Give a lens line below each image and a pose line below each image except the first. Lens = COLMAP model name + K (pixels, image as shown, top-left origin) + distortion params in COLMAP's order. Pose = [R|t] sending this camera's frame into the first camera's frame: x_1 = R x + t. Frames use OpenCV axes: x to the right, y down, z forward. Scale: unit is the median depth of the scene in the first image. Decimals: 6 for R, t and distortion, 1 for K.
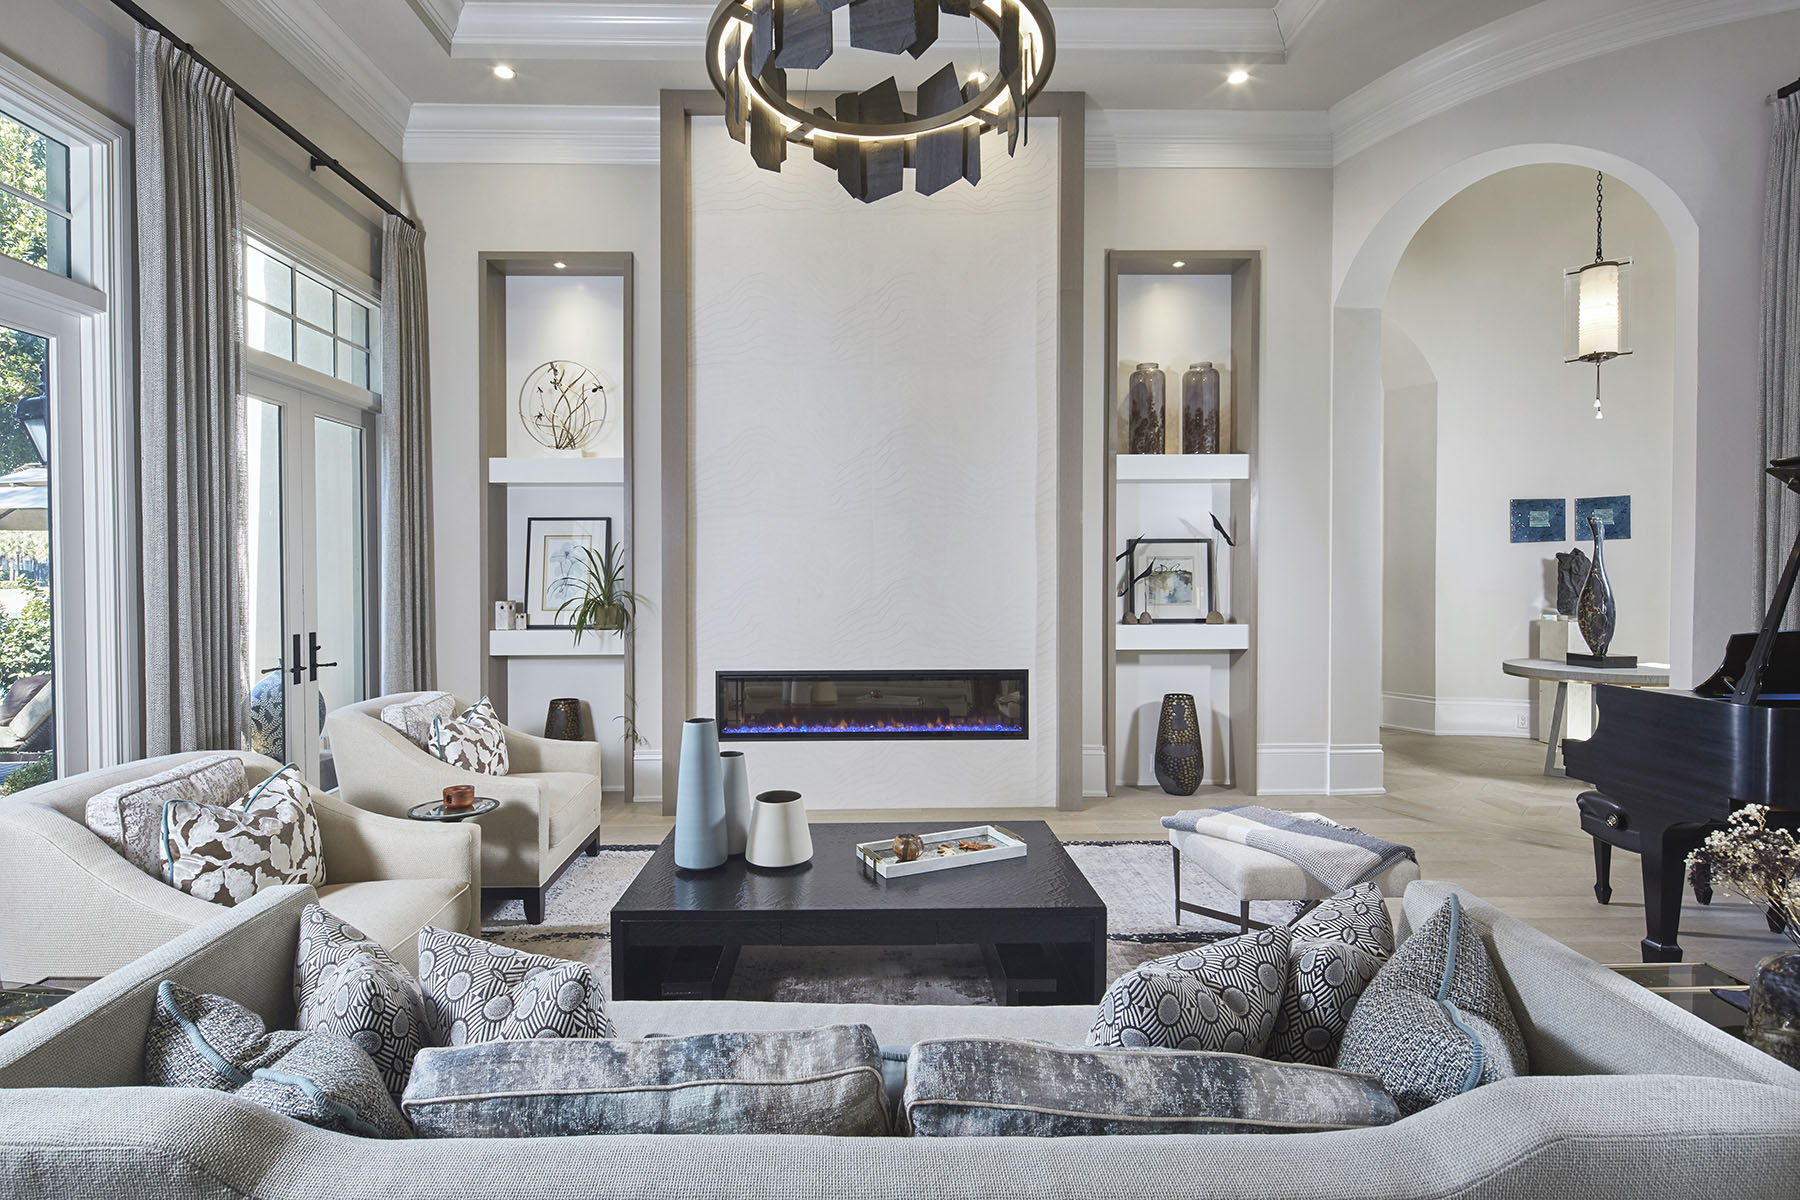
lens RADIAL K [[909.9, 0, 894.3], [0, 909.9, 593.6], [0, 0, 1]] dist [0.026058, -0.001847]
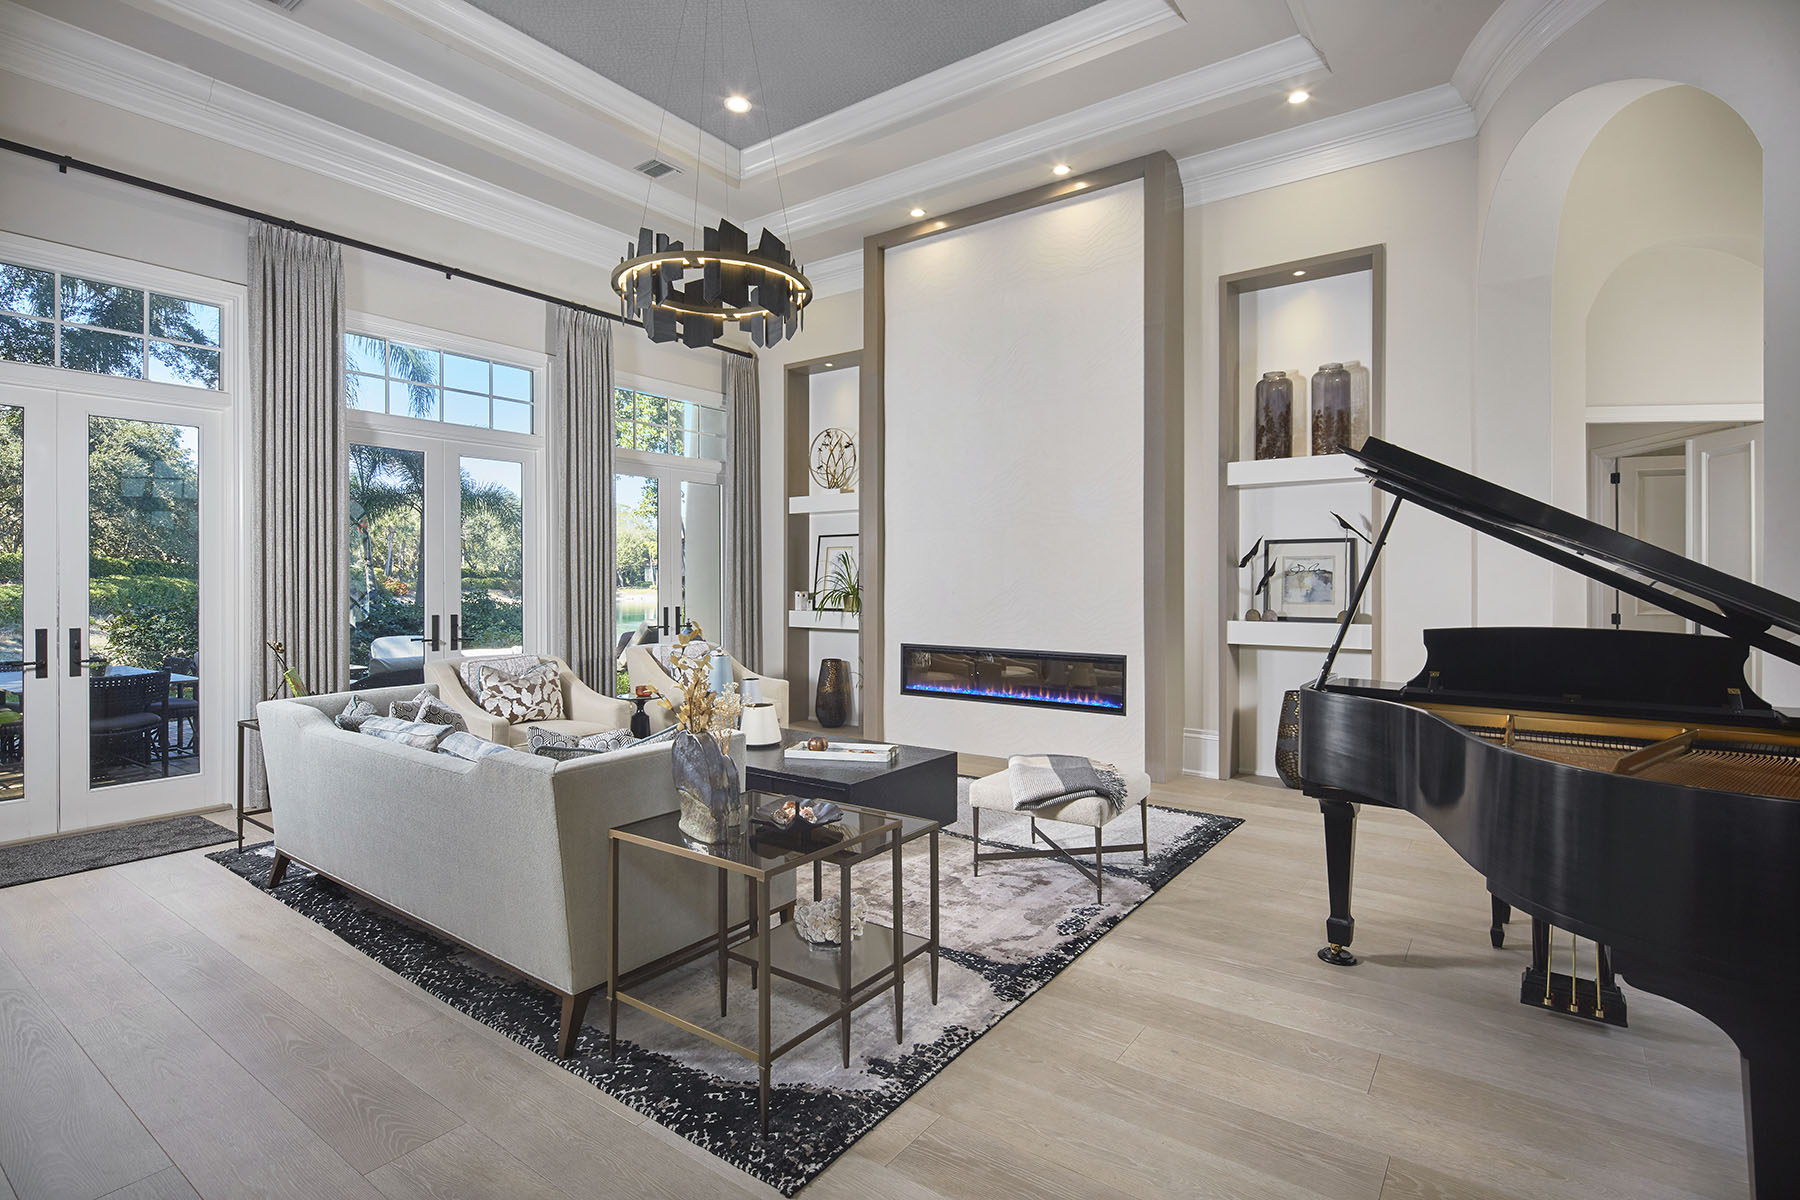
lens RADIAL K [[909.9, 0, 914.9], [0, 909.9, 589.5], [0, 0, 1]] dist [0.026058, -0.001847]
pose [[0.801029, 0.010431, -0.598534, 0.622103], [-0.015954, 0.999865, -0.003926, 0.008423], [0.598413, 0.012694, 0.801088, -0.089430]]
